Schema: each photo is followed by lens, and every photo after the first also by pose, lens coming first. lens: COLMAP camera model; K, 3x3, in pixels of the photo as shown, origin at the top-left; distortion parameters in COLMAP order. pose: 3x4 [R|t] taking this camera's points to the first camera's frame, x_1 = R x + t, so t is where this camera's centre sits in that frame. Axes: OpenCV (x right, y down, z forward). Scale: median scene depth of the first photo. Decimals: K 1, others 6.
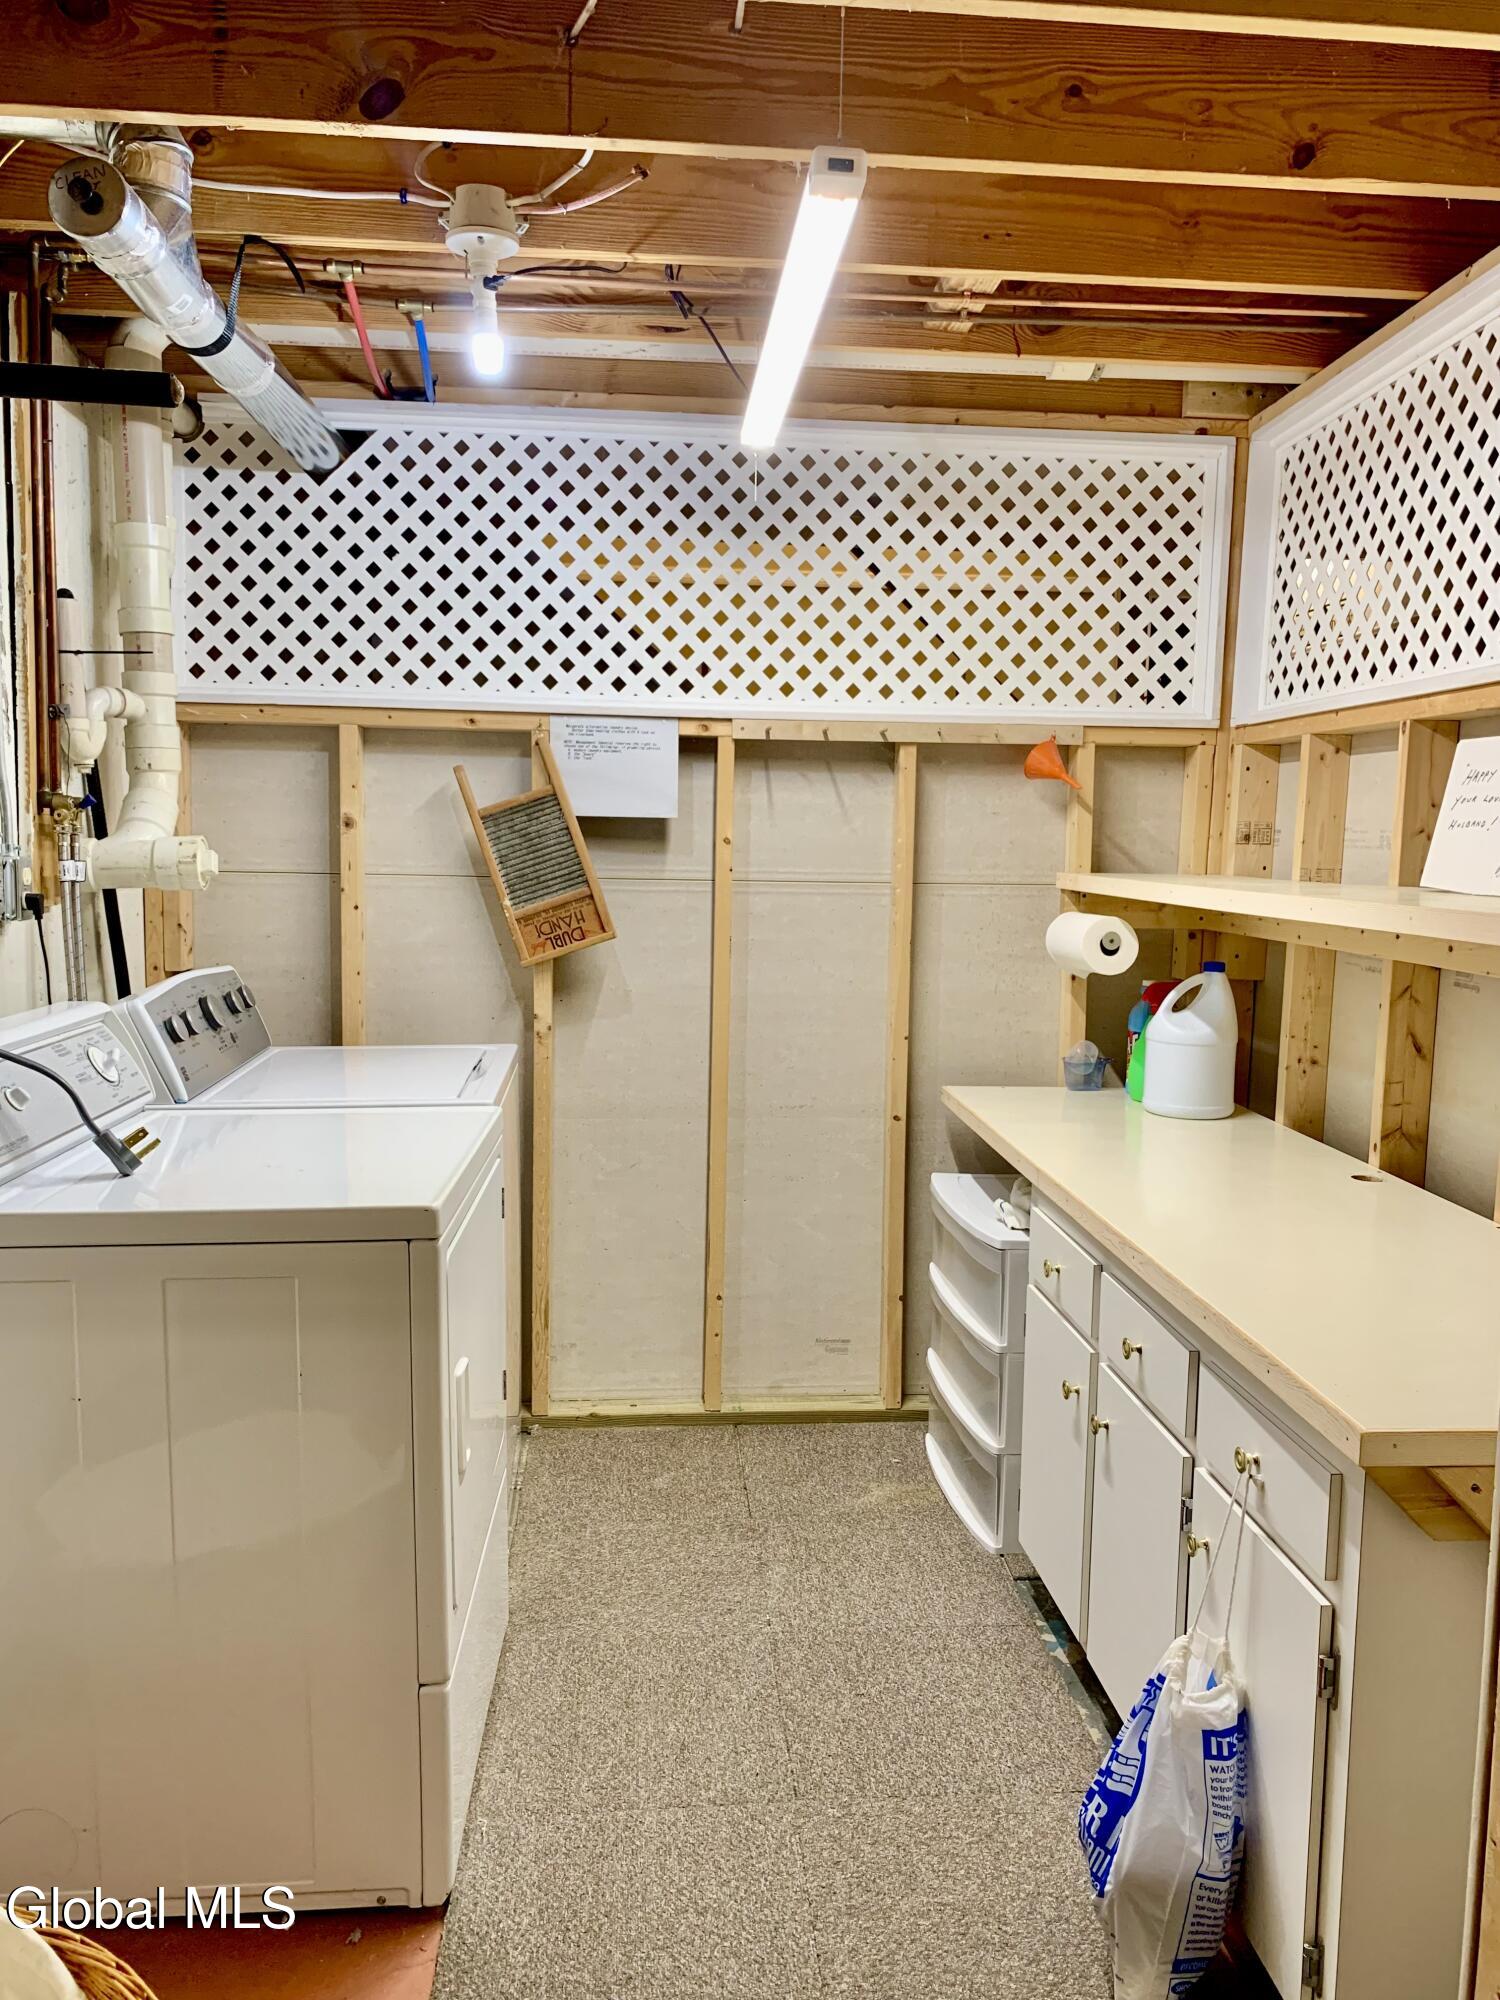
lens RADIAL K [[1513.4, 0, 749.9], [0, 1513.4, 1001.1], [0, 0, 1]] dist [0.022476, -0.026682]
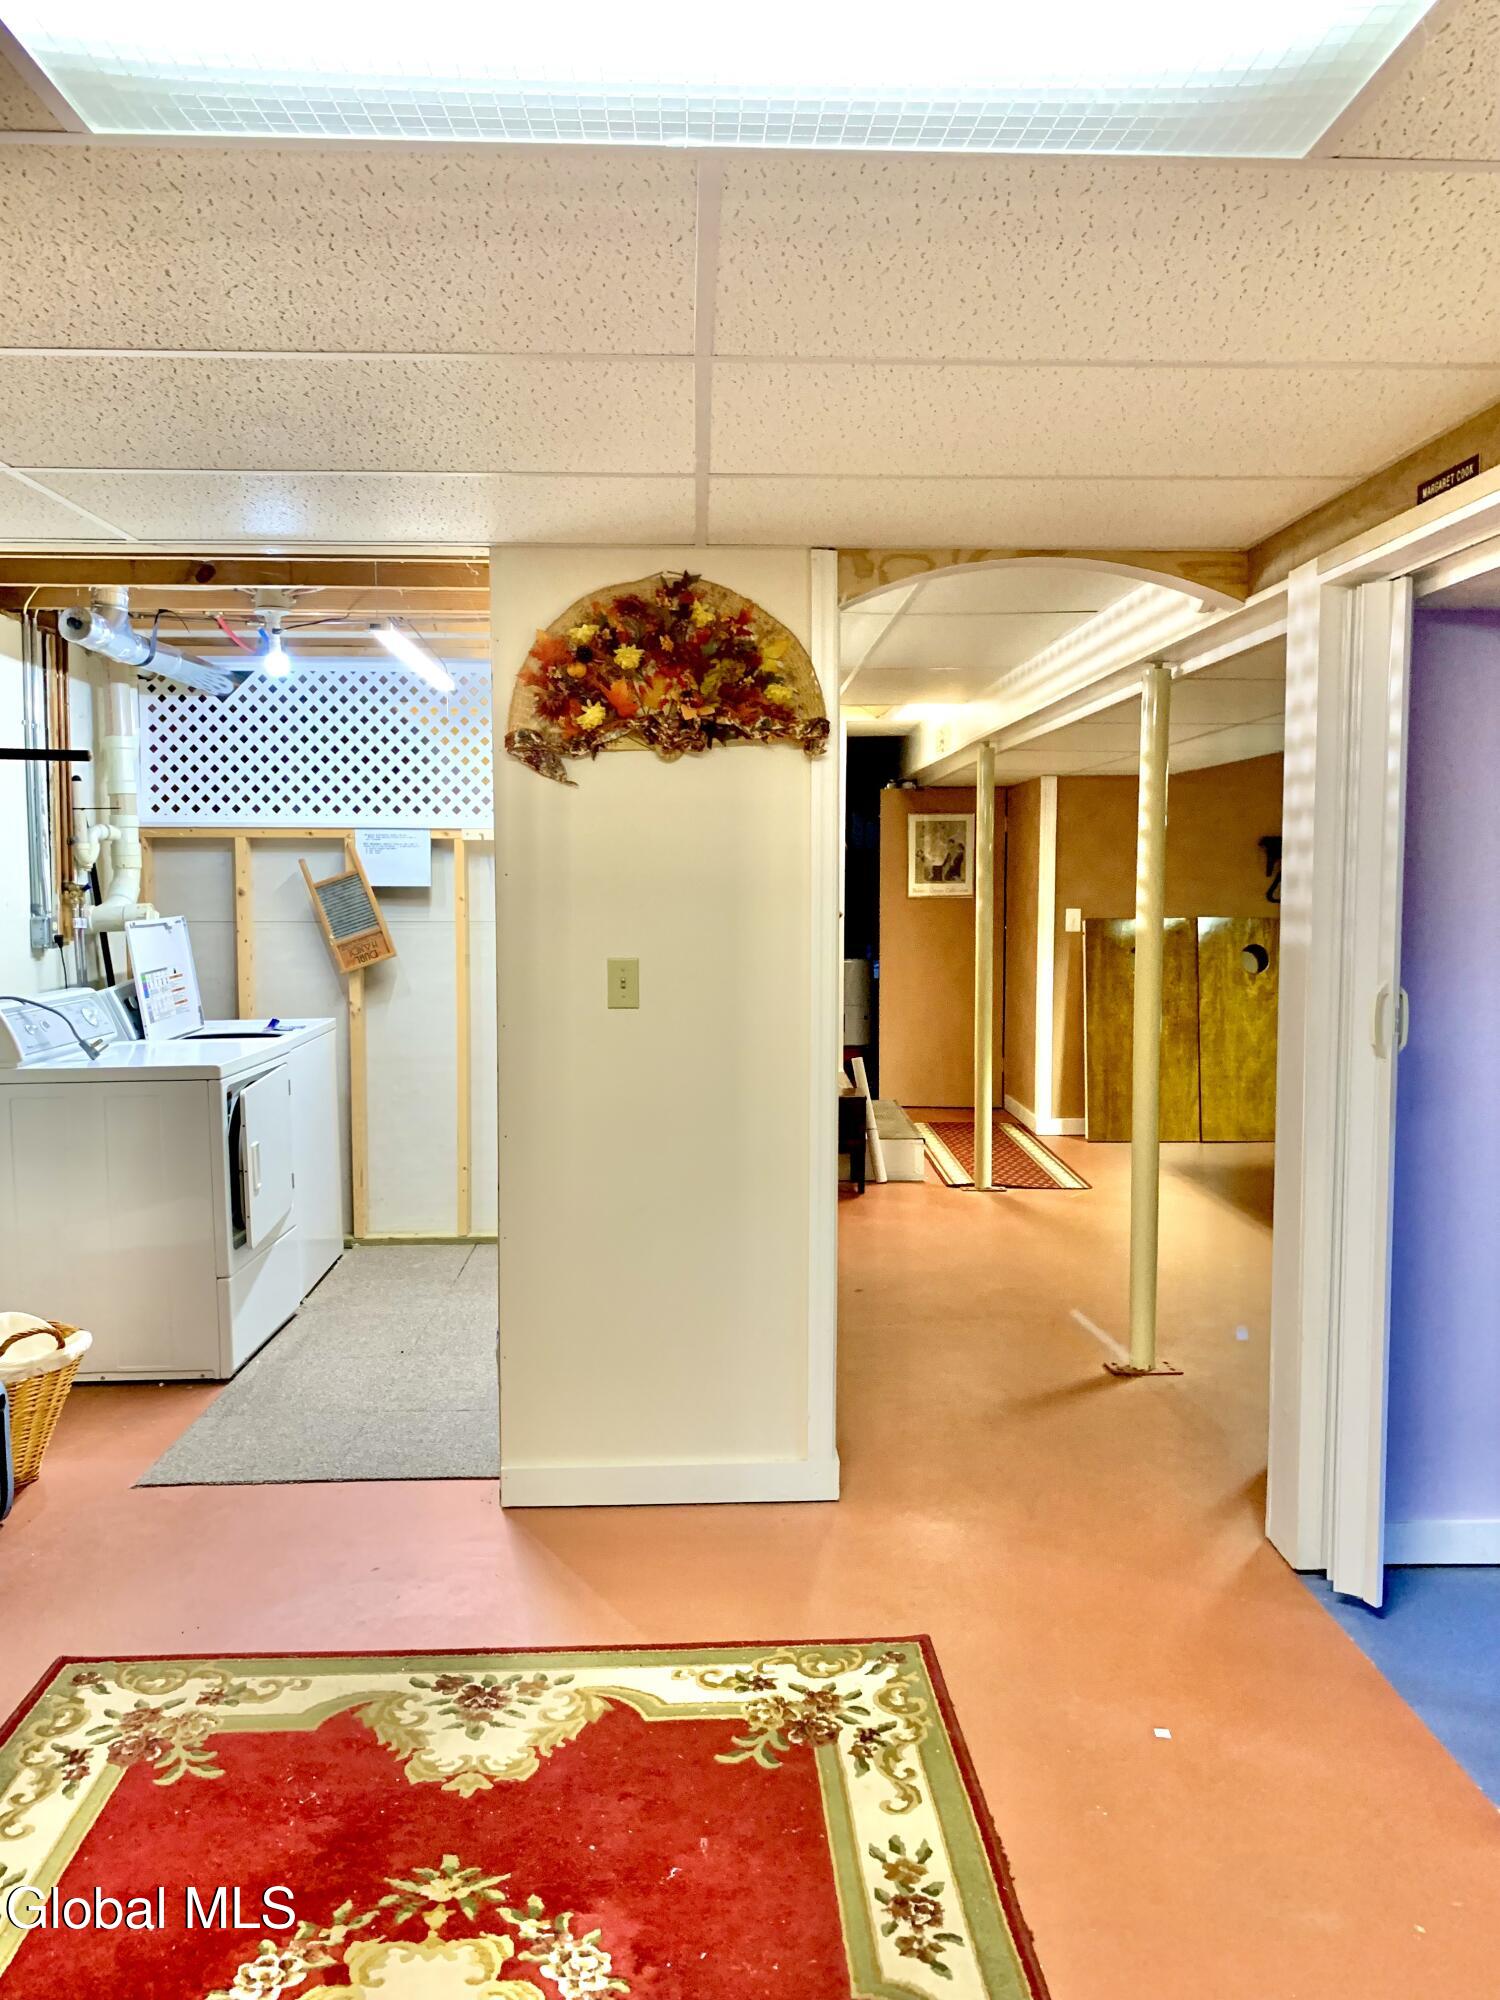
lens RADIAL K [[1513.4, 0, 743.8], [0, 1513.4, 1002.9], [0, 0, 1]] dist [0.022476, -0.026682]
pose [[0.998868, -0.015423, -0.045002, 0.394999], [0.014299, 0.999581, -0.025185, 0.062383], [0.045372, 0.024513, 0.998669, -0.725812]]
